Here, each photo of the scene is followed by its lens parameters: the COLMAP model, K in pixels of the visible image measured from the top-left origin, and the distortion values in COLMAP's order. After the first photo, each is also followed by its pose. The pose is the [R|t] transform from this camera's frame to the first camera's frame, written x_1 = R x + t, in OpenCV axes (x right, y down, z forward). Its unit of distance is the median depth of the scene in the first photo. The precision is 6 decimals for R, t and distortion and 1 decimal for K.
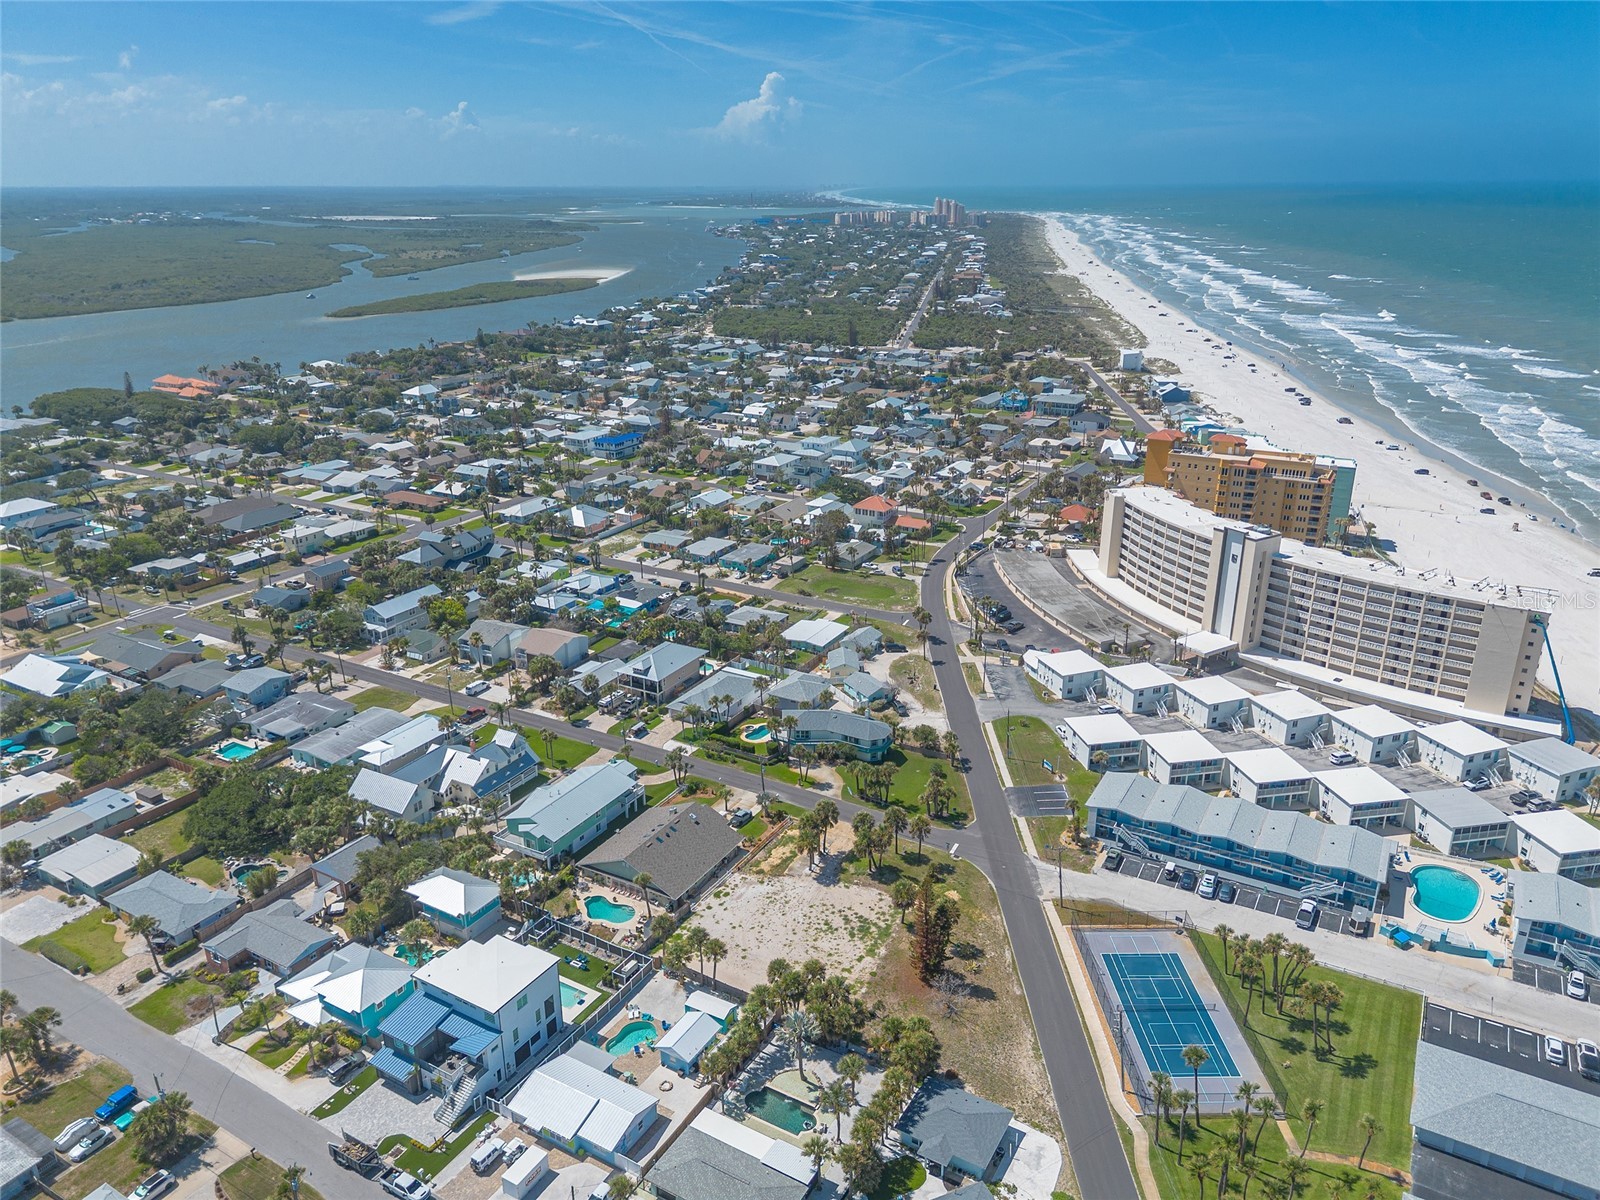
lens RADIAL K [[1132.0, 0, 797.9], [0, 1132.0, 599.9], [0, 0, 1]] dist [0.087517, -0.097370]
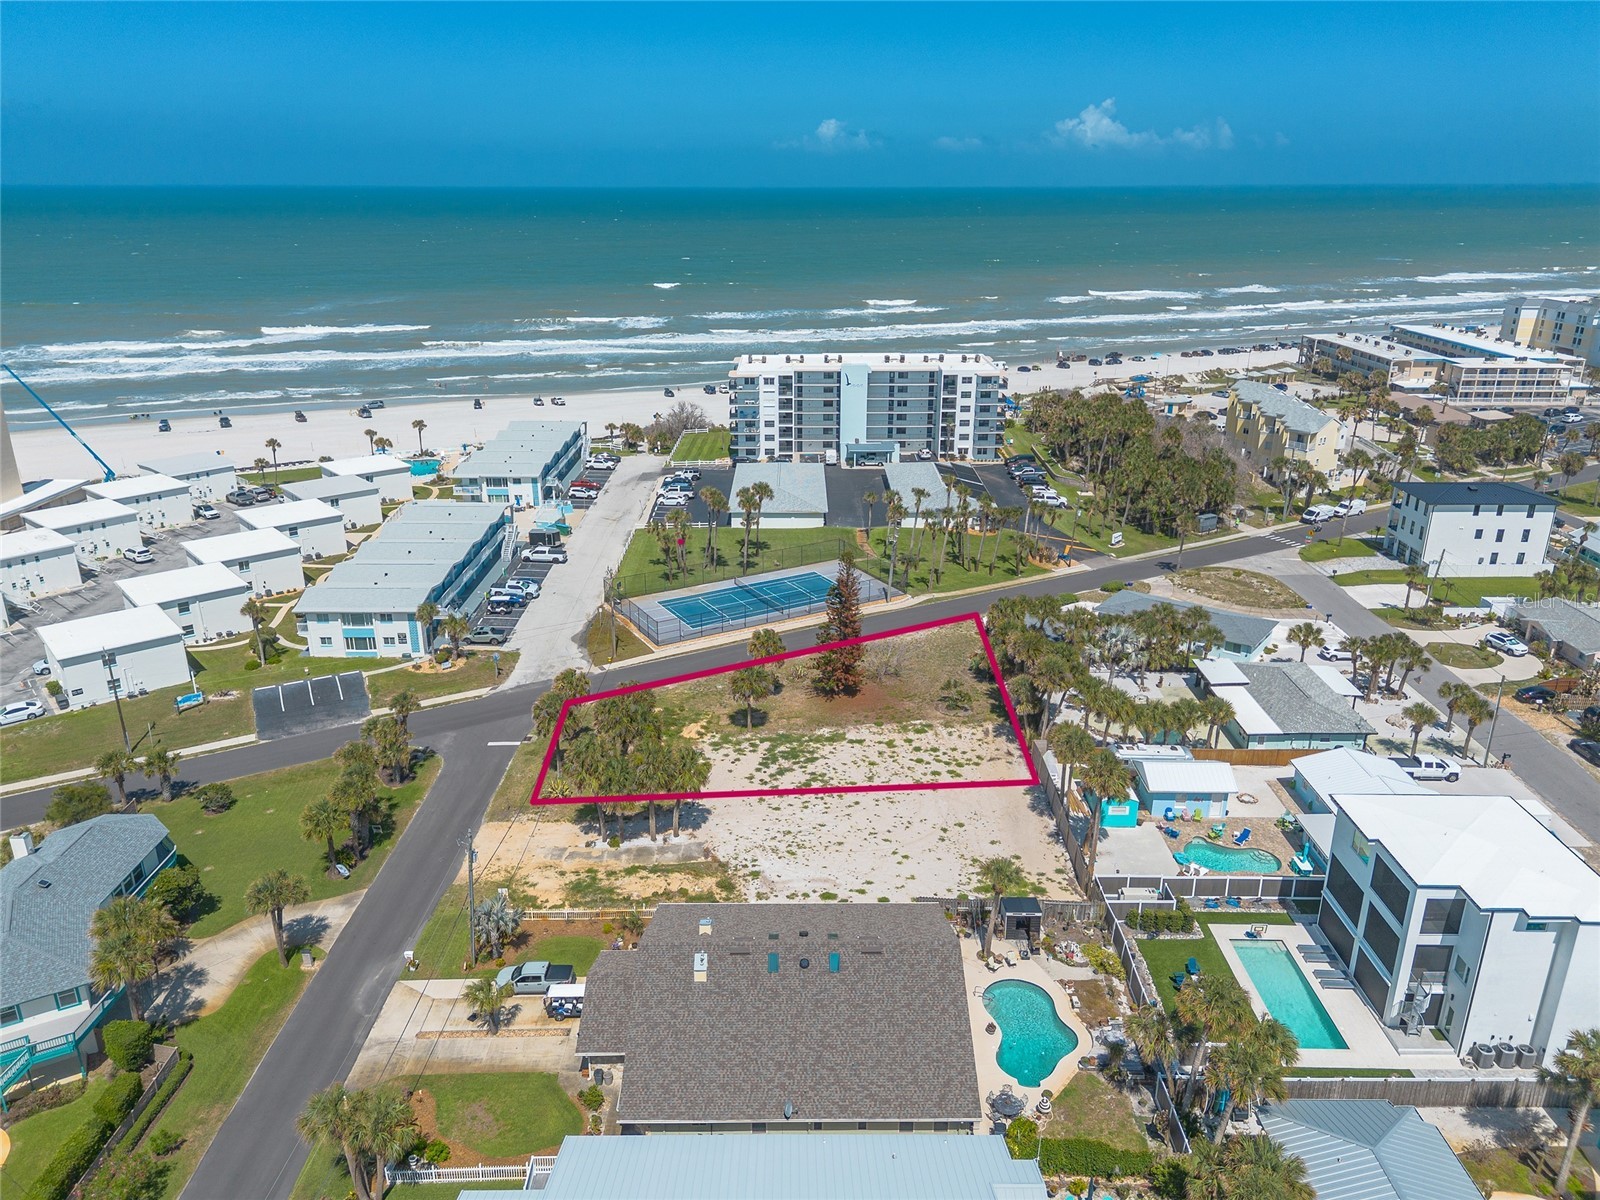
lens RADIAL K [[1132.0, 0, 797.9], [0, 1132.0, 599.9], [0, 0, 1]] dist [0.087517, -0.097370]
pose [[-0.502385, -0.288213, 0.815195, -0.287400], [0.302525, 0.824626, 0.477986, -0.052512], [-0.809992, 0.486750, -0.327088, 0.777356]]
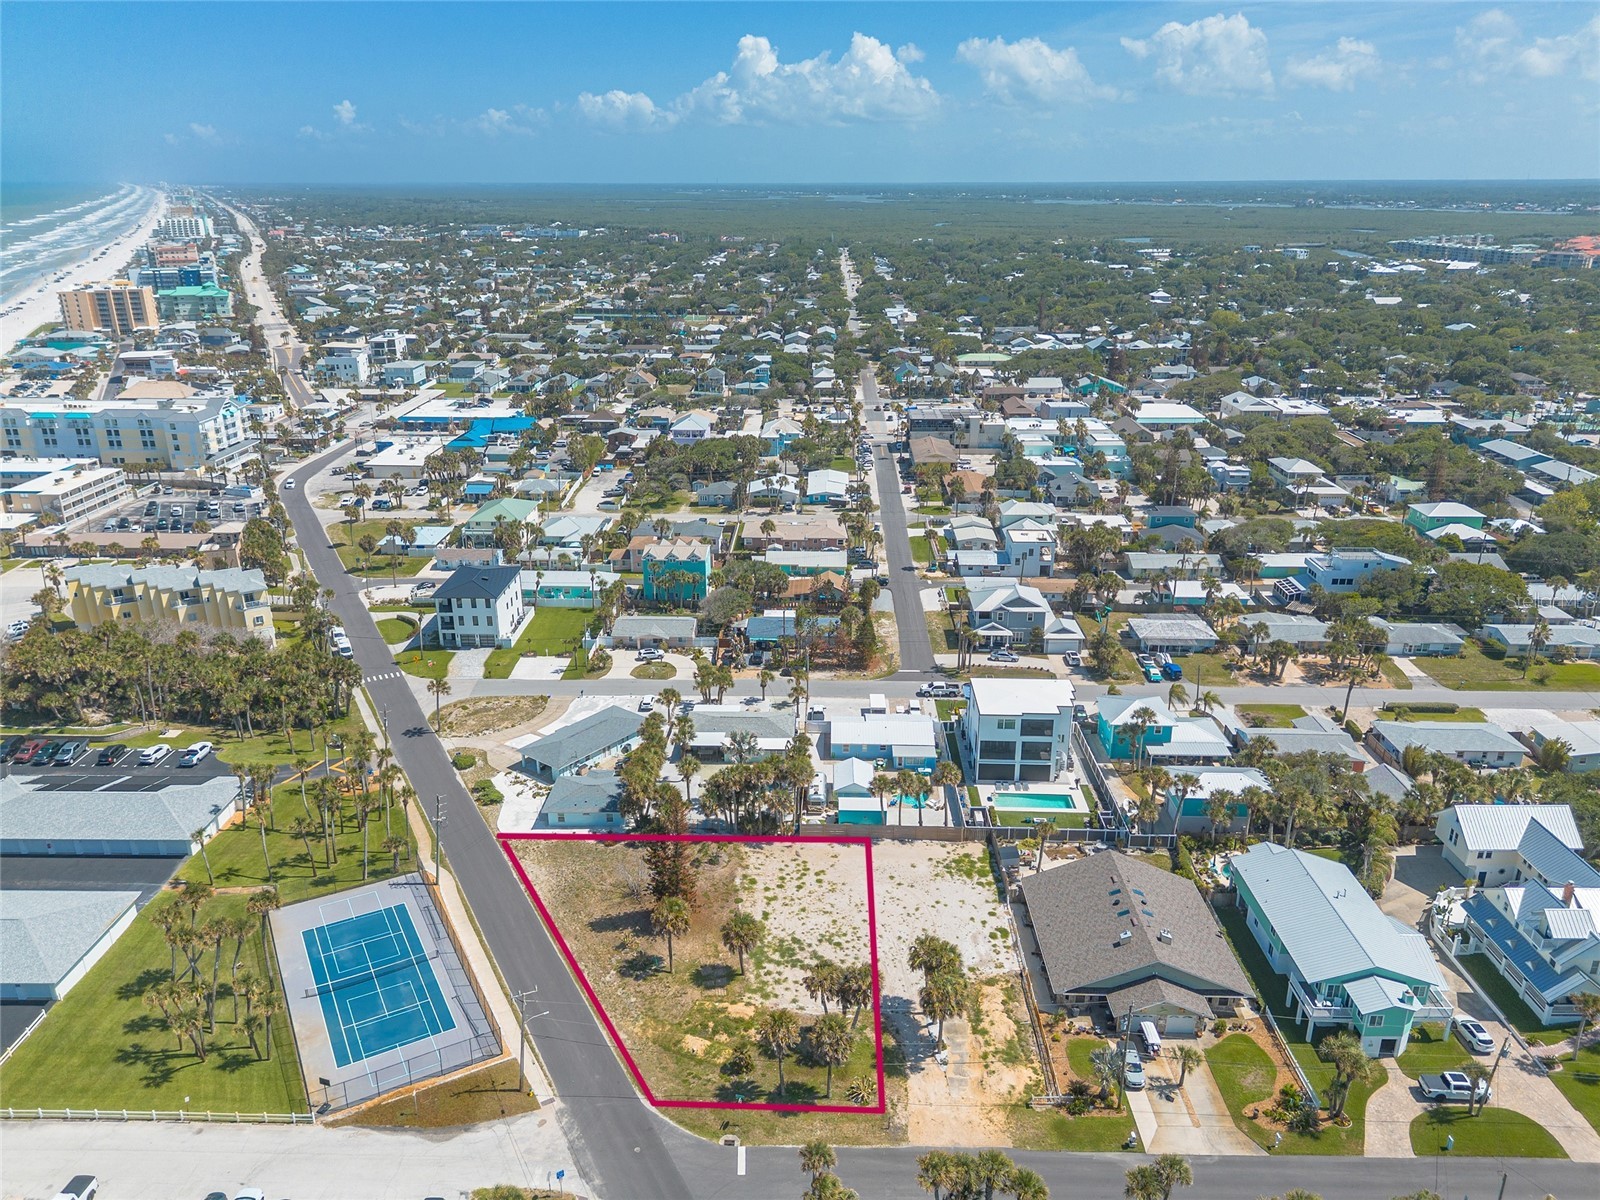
lens RADIAL K [[1132.0, 0, 797.9], [0, 1132.0, 599.9], [0, 0, 1]] dist [0.087517, -0.097370]
pose [[-0.874082, 0.176088, -0.452740, 0.228623], [-0.159234, 0.776638, 0.609490, -0.219778], [0.458939, 0.604836, -0.650806, 0.898500]]
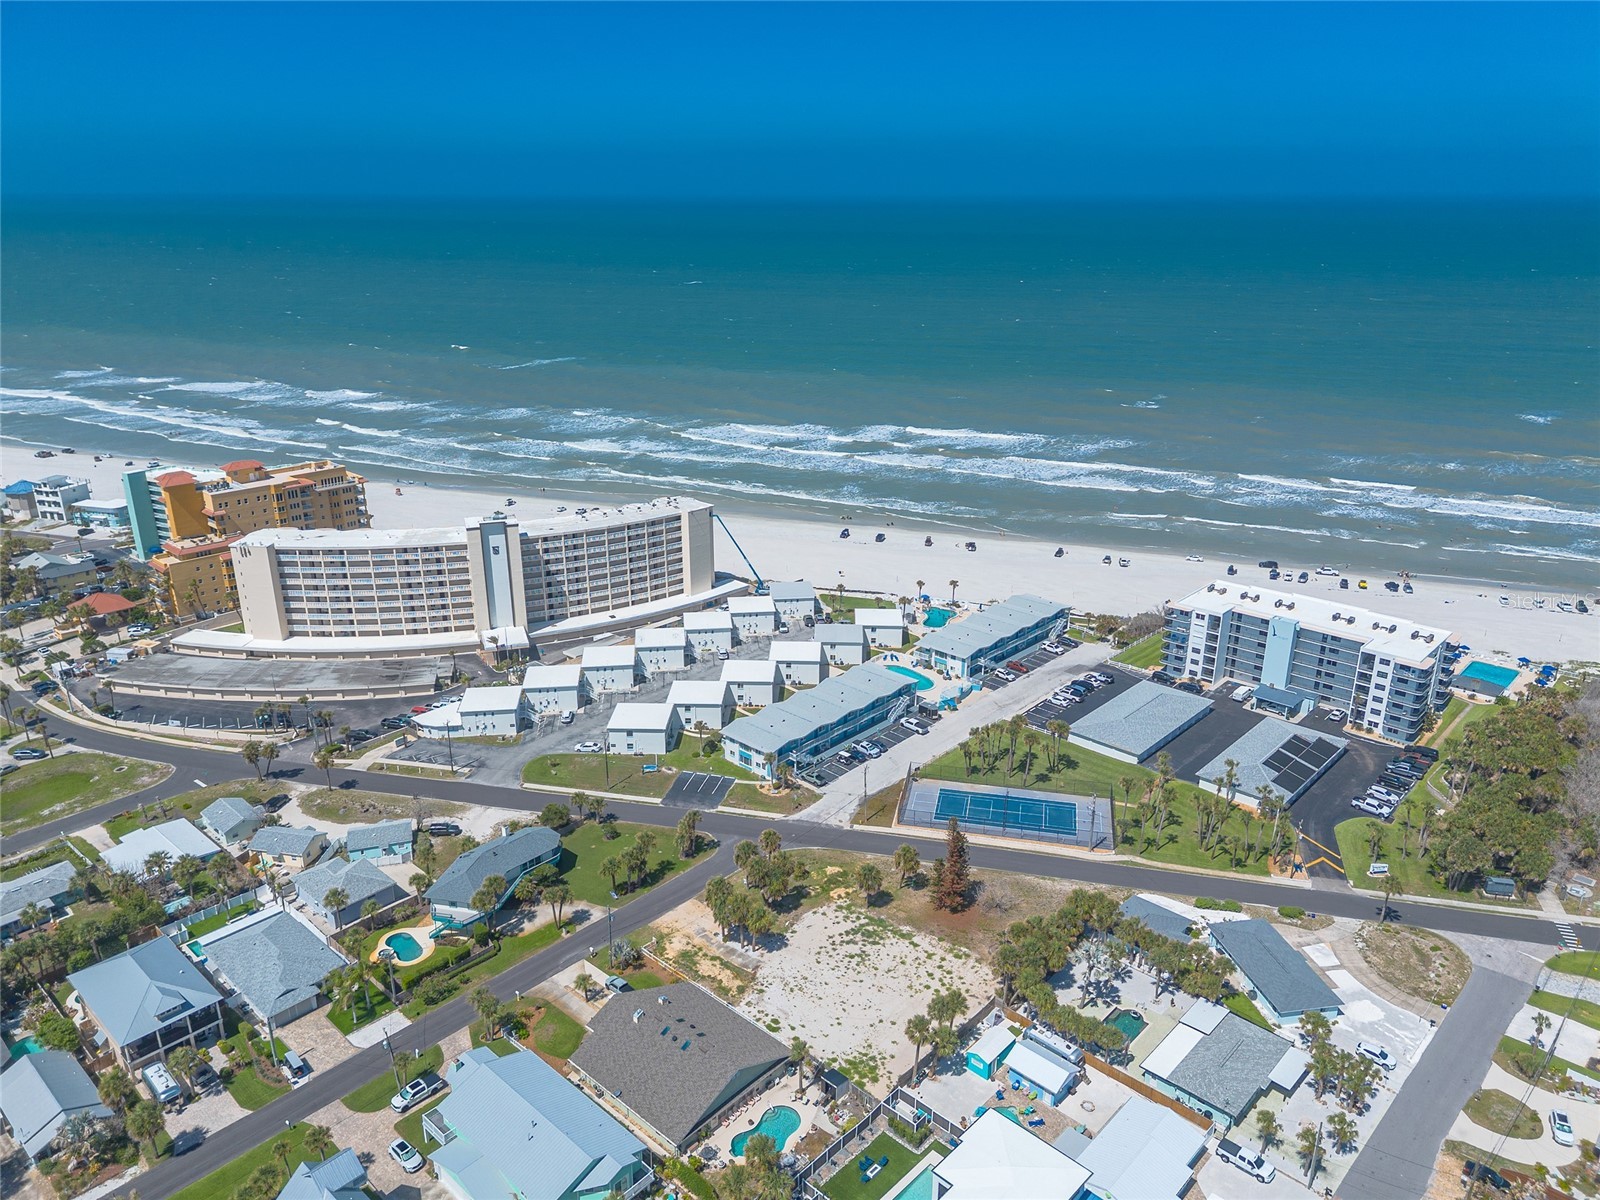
lens RADIAL K [[1134.6, 0, 800.0], [0, 1134.6, 600.0], [0, 0, 1]] dist [0.083569, -0.132522]
pose [[0.218858, -0.324917, 0.920071, -0.511494], [0.333386, 0.911085, 0.242441, -0.153226], [-0.917036, 0.253678, 0.307721, 0.455914]]
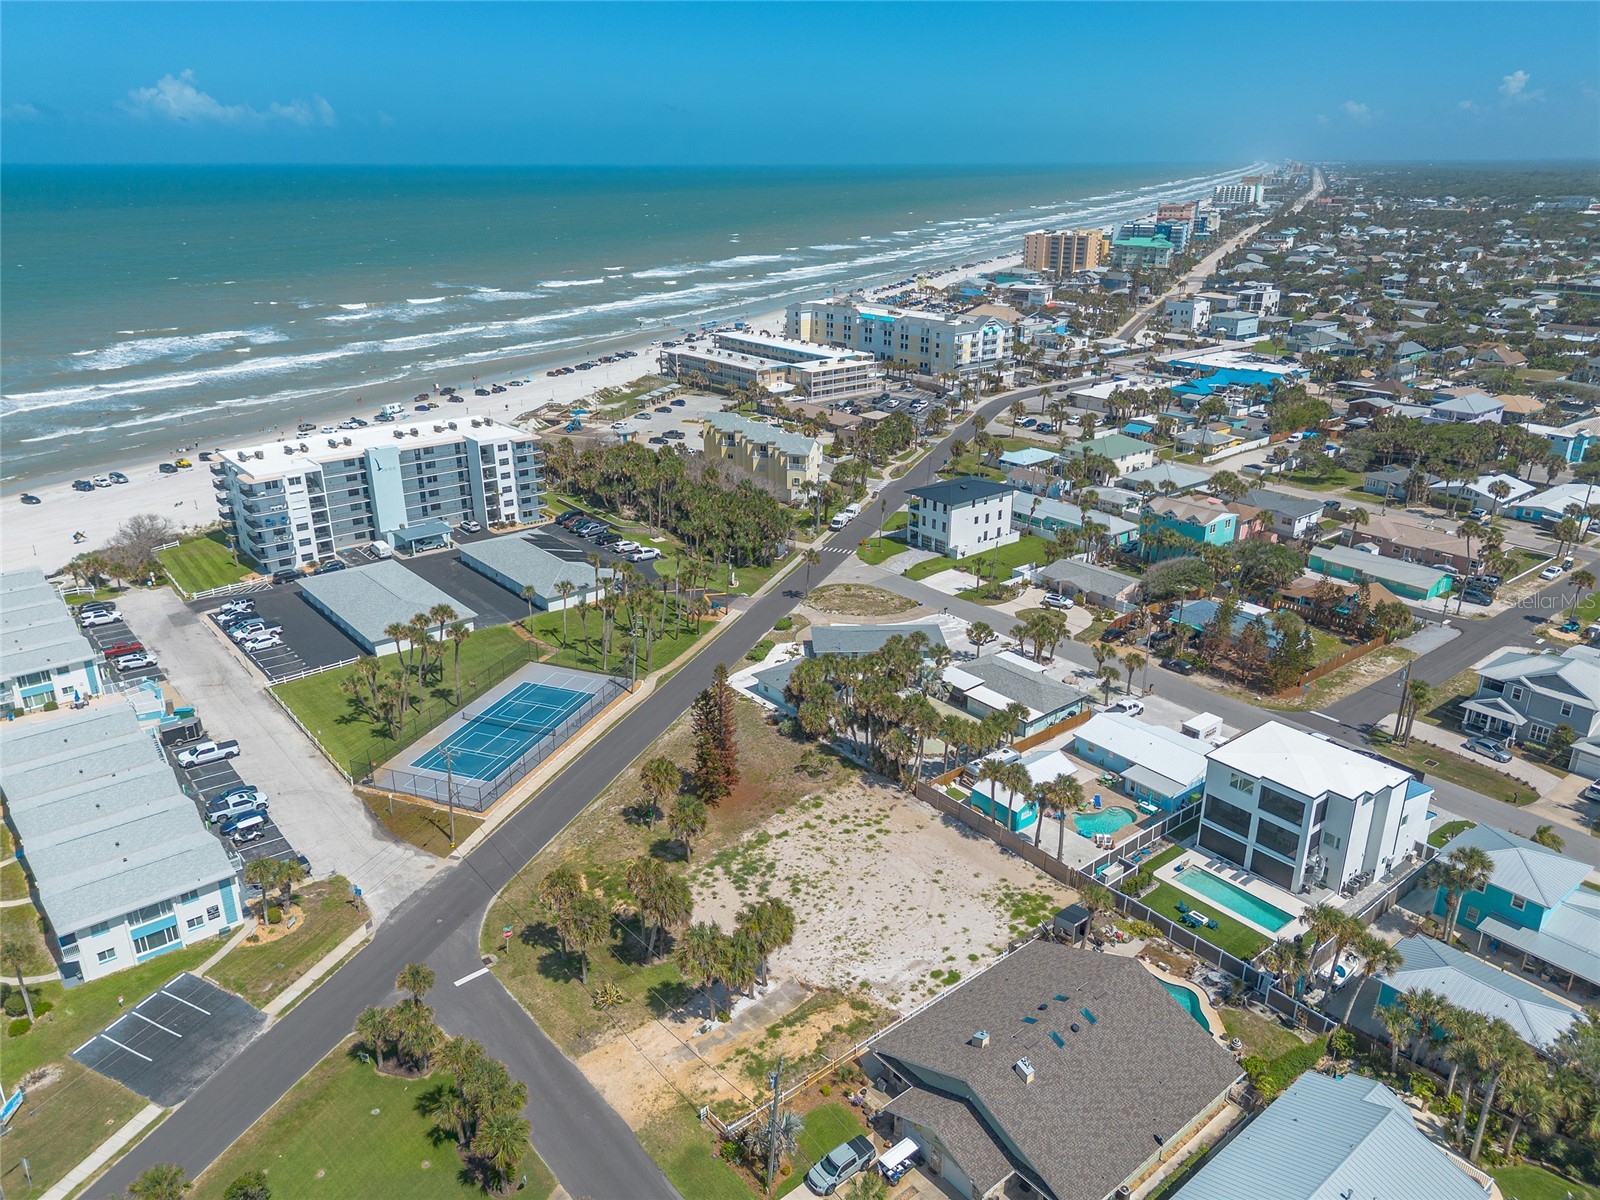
lens RADIAL K [[1132.0, 0, 797.9], [0, 1132.0, 599.9], [0, 0, 1]] dist [0.087517, -0.097370]
pose [[-0.937330, -0.115475, 0.328751, -0.112247], [0.129270, 0.760913, 0.635846, -0.164332], [-0.323575, 0.638496, -0.698300, 0.906196]]
